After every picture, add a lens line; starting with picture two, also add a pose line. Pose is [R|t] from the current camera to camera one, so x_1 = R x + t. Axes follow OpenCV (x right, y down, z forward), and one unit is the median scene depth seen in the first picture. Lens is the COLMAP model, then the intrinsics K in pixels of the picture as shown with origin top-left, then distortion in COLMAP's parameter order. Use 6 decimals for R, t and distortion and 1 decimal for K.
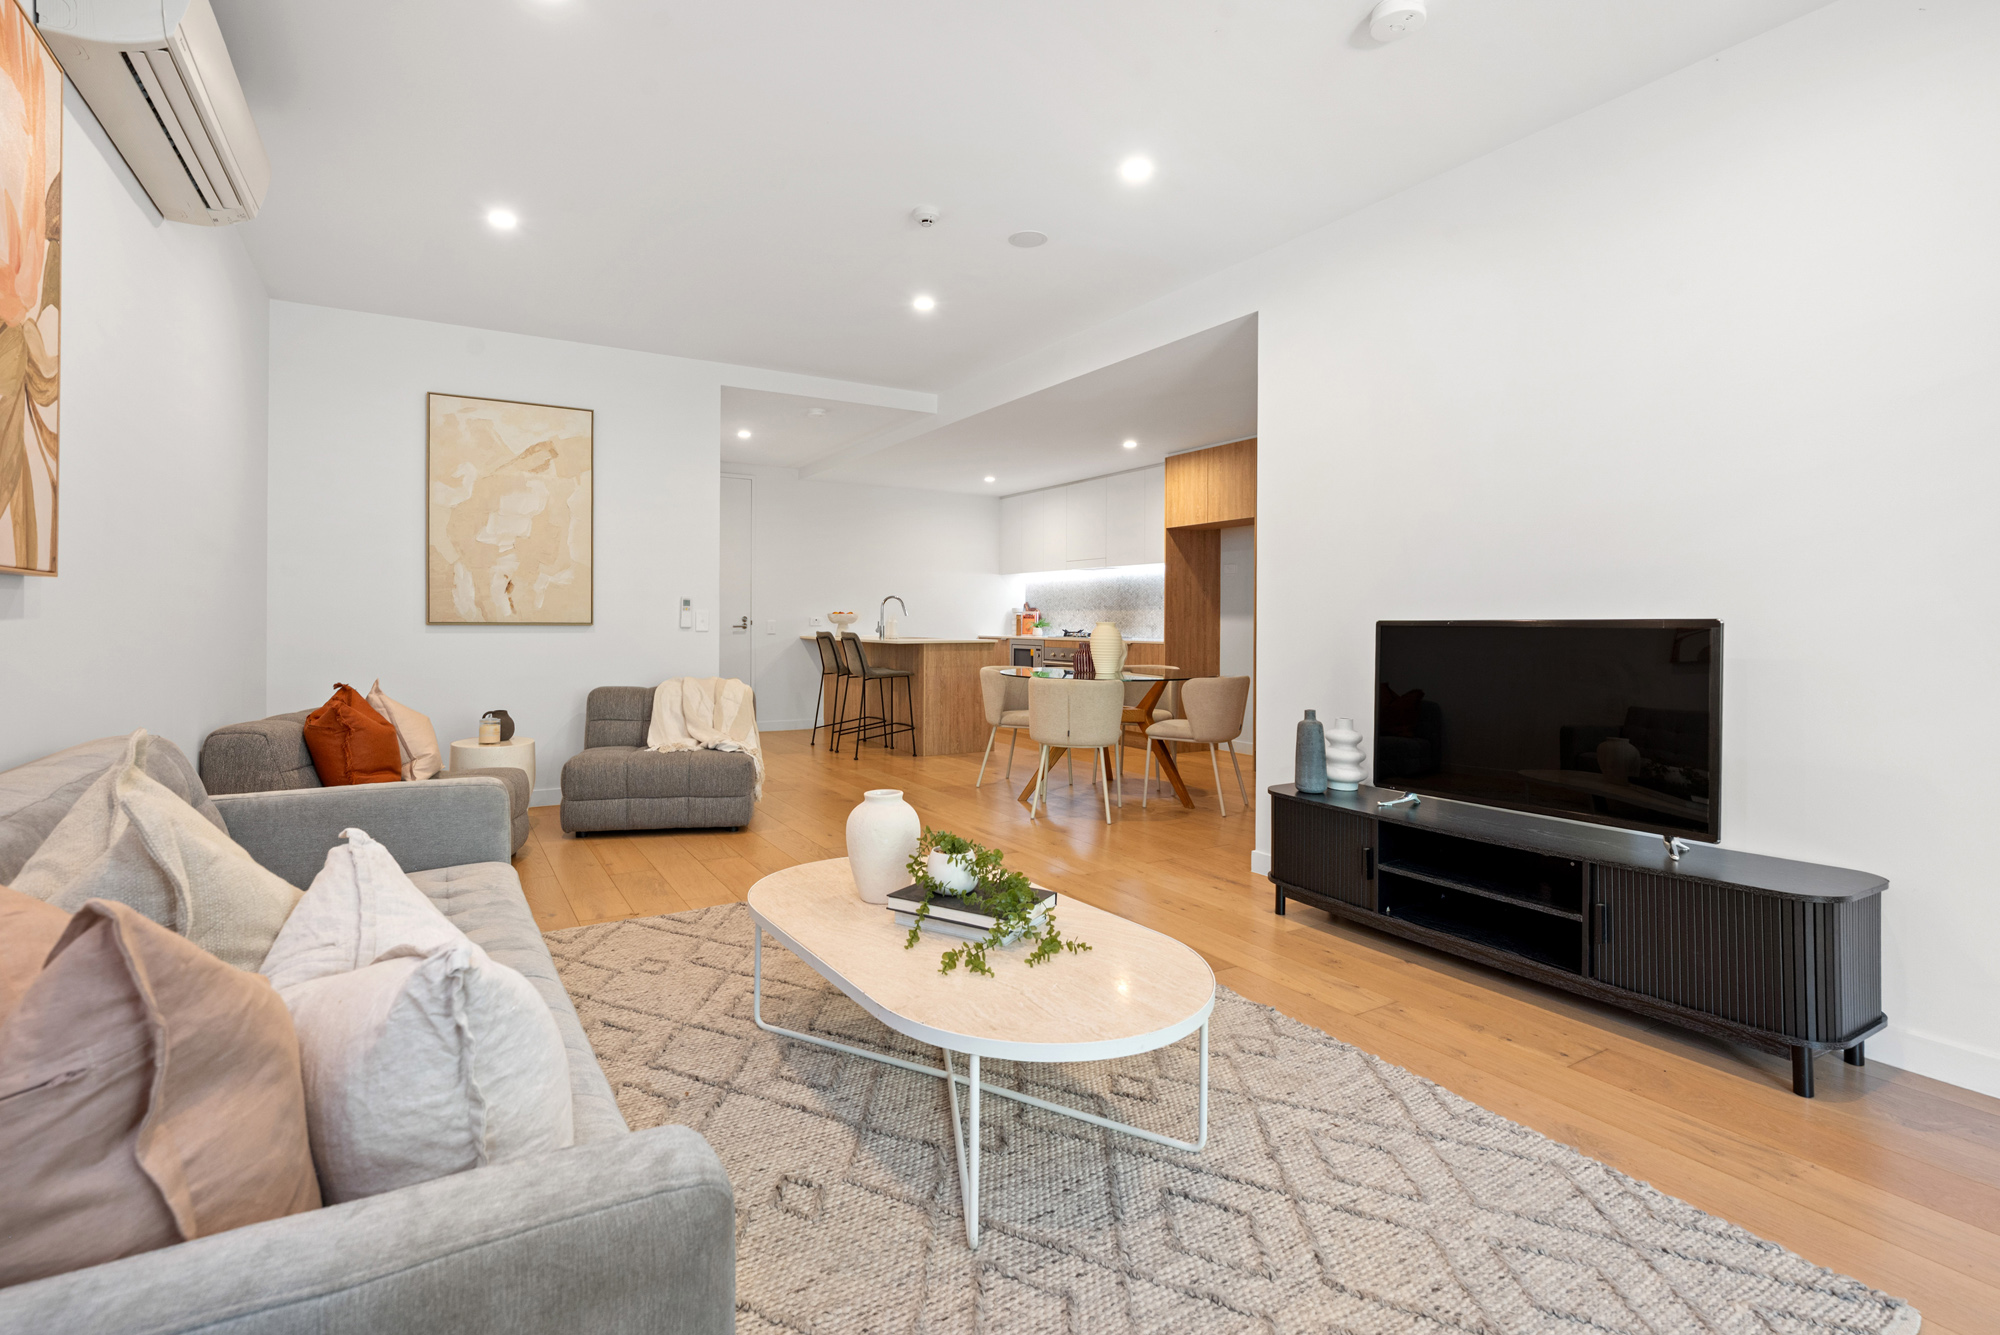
lens RADIAL K [[953.2, 0, 998.0], [0, 953.2, 619.1], [0, 0, 1]] dist [-0.000553, -0.000086]
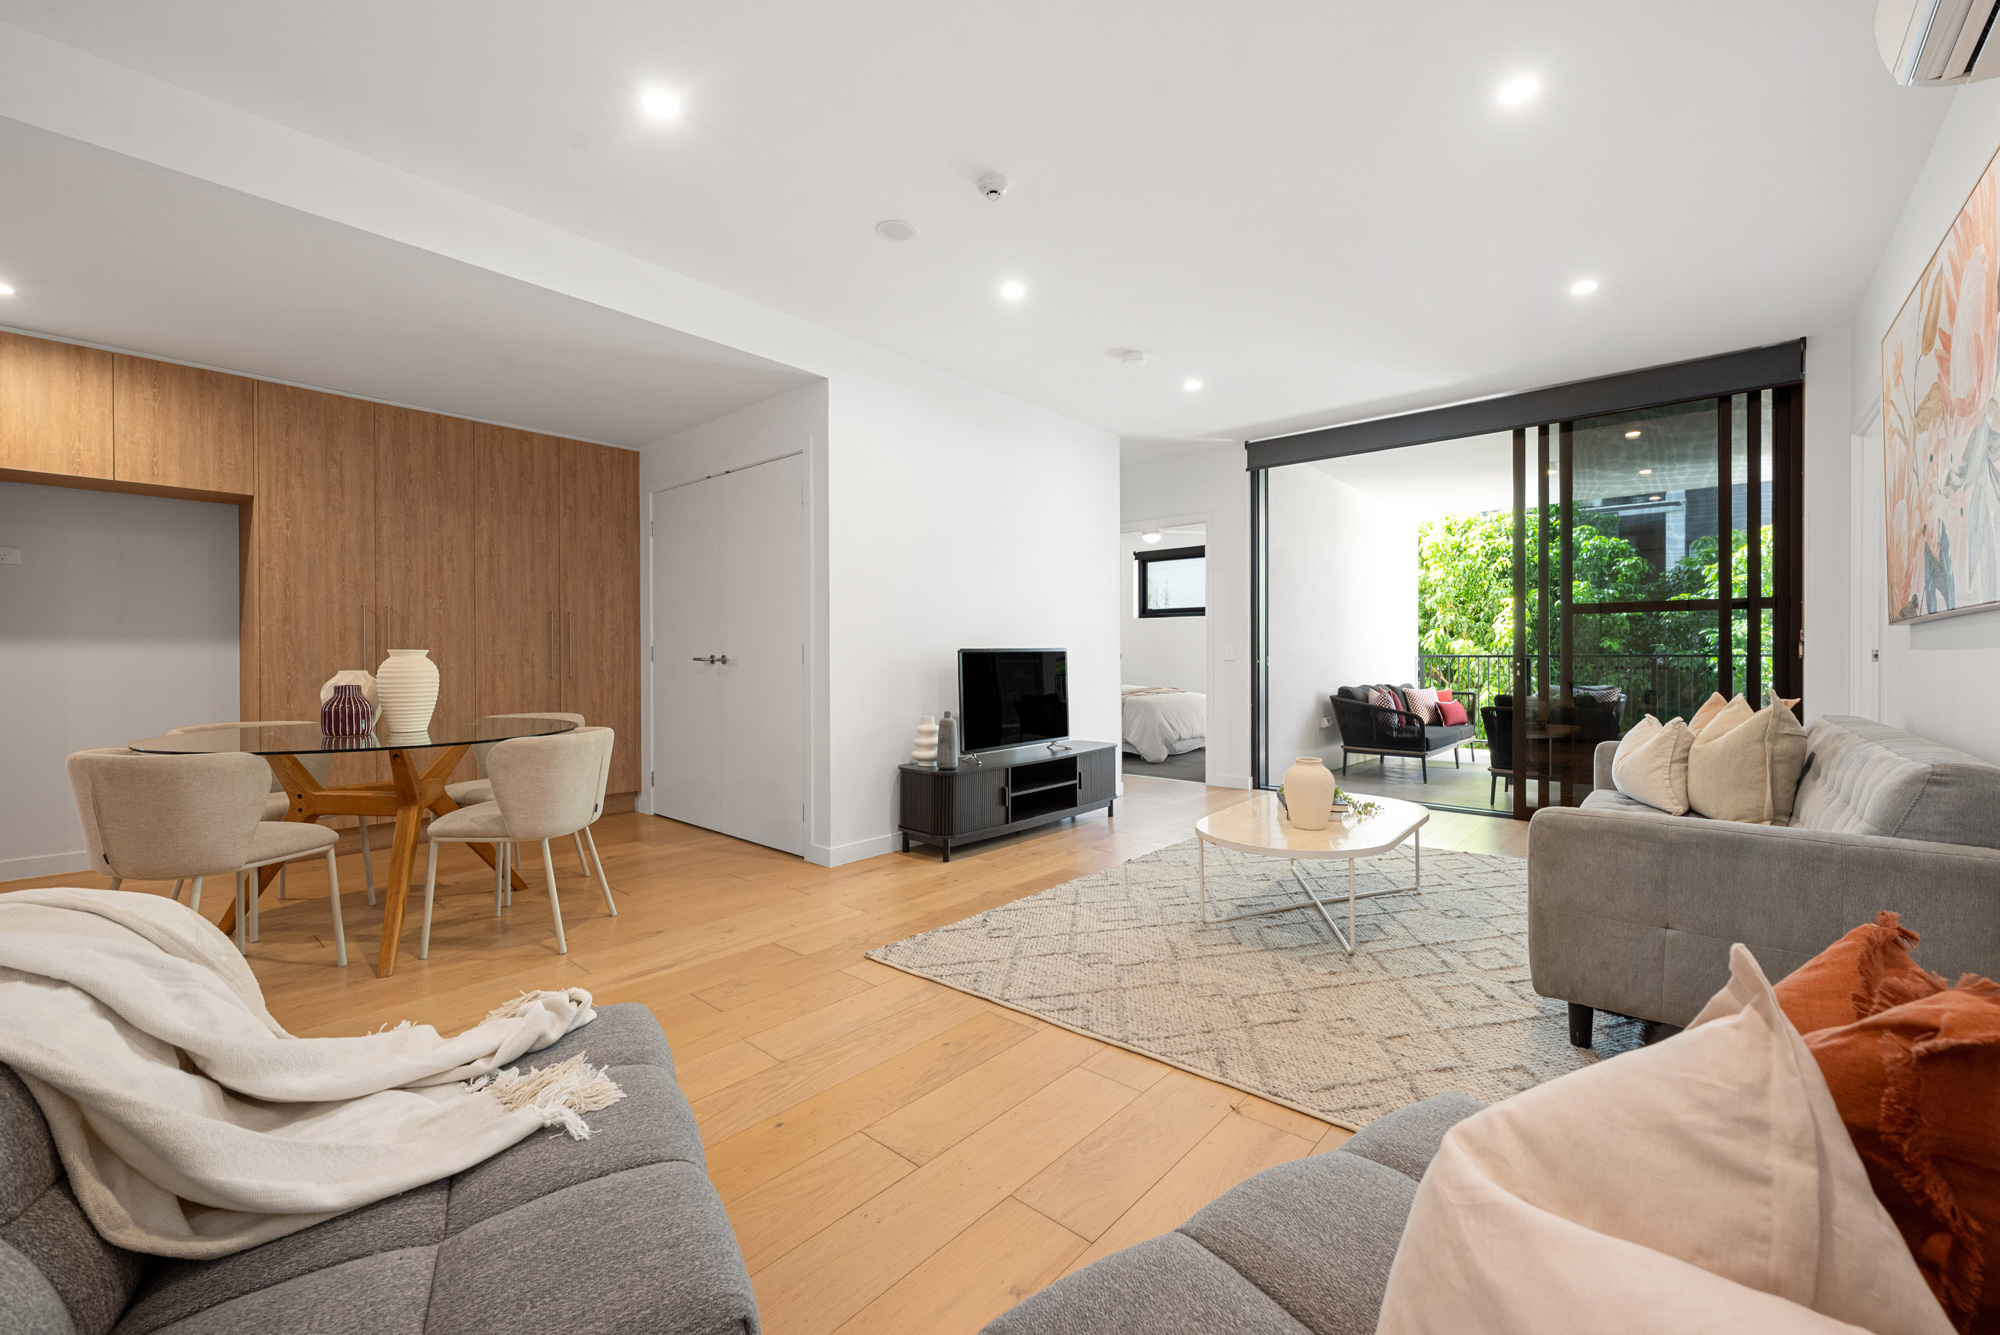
lens RADIAL K [[797.3, 0, 993.2], [0, 797.3, 655.2], [0, 0, 1]] dist [0.000088, 0.000045]
pose [[-0.300825, -0.006334, 0.953658, -1.033159], [0.001735, 0.999973, 0.007189, 0.003934], [-0.953678, 0.003817, -0.300806, 1.622724]]
